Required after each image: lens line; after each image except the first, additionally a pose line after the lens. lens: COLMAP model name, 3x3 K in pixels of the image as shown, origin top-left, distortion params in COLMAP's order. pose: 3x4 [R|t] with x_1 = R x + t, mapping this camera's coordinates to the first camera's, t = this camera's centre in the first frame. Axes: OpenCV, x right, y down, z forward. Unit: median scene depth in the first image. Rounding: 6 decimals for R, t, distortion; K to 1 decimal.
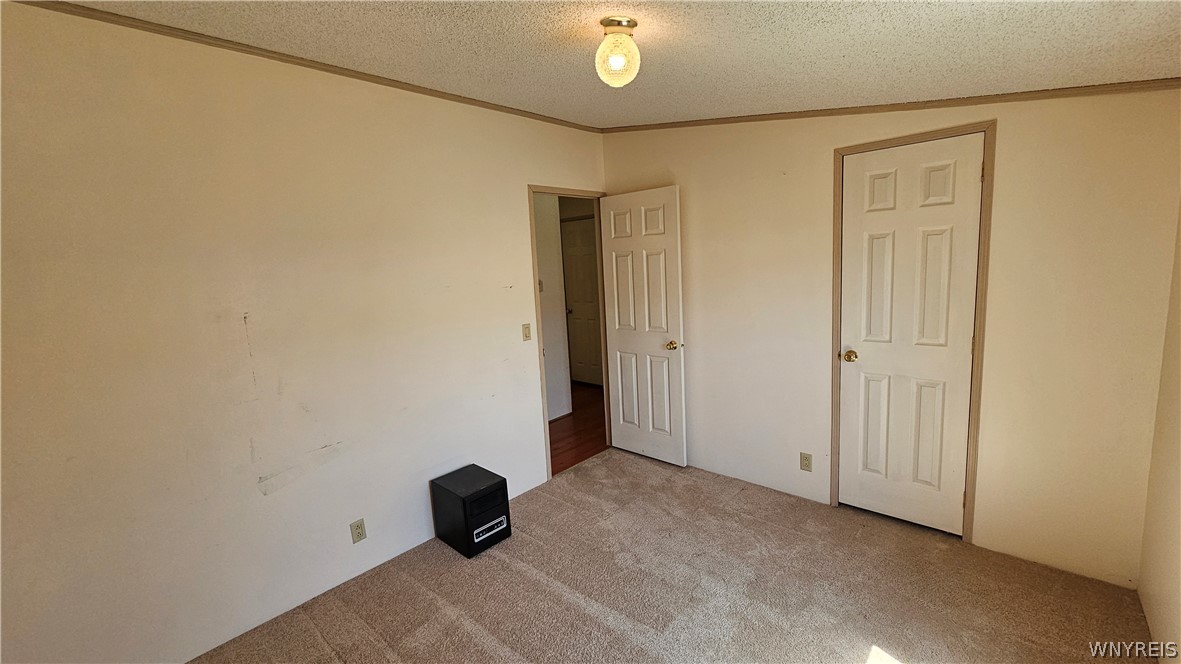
lens RADIAL K [[481.4, 0, 589.3], [0, 481.4, 326.6], [0, 0, 1]] dist [0.002370, -0.001017]
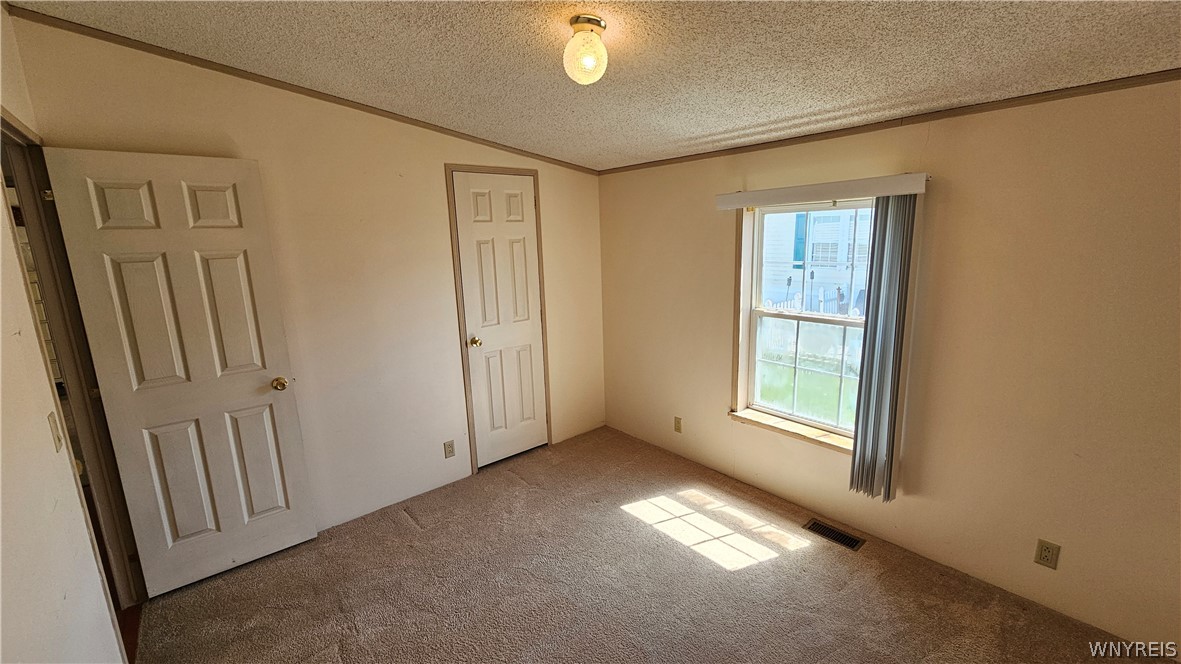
lens RADIAL K [[481.4, 0, 595.8], [0, 481.4, 331.8], [0, 0, 1]] dist [0.002370, -0.001017]
pose [[0.118294, -0.134627, 0.983810, -0.587750], [0.174346, 0.978191, 0.112895, -0.044964], [-0.977553, 0.158169, 0.139186, 0.531301]]
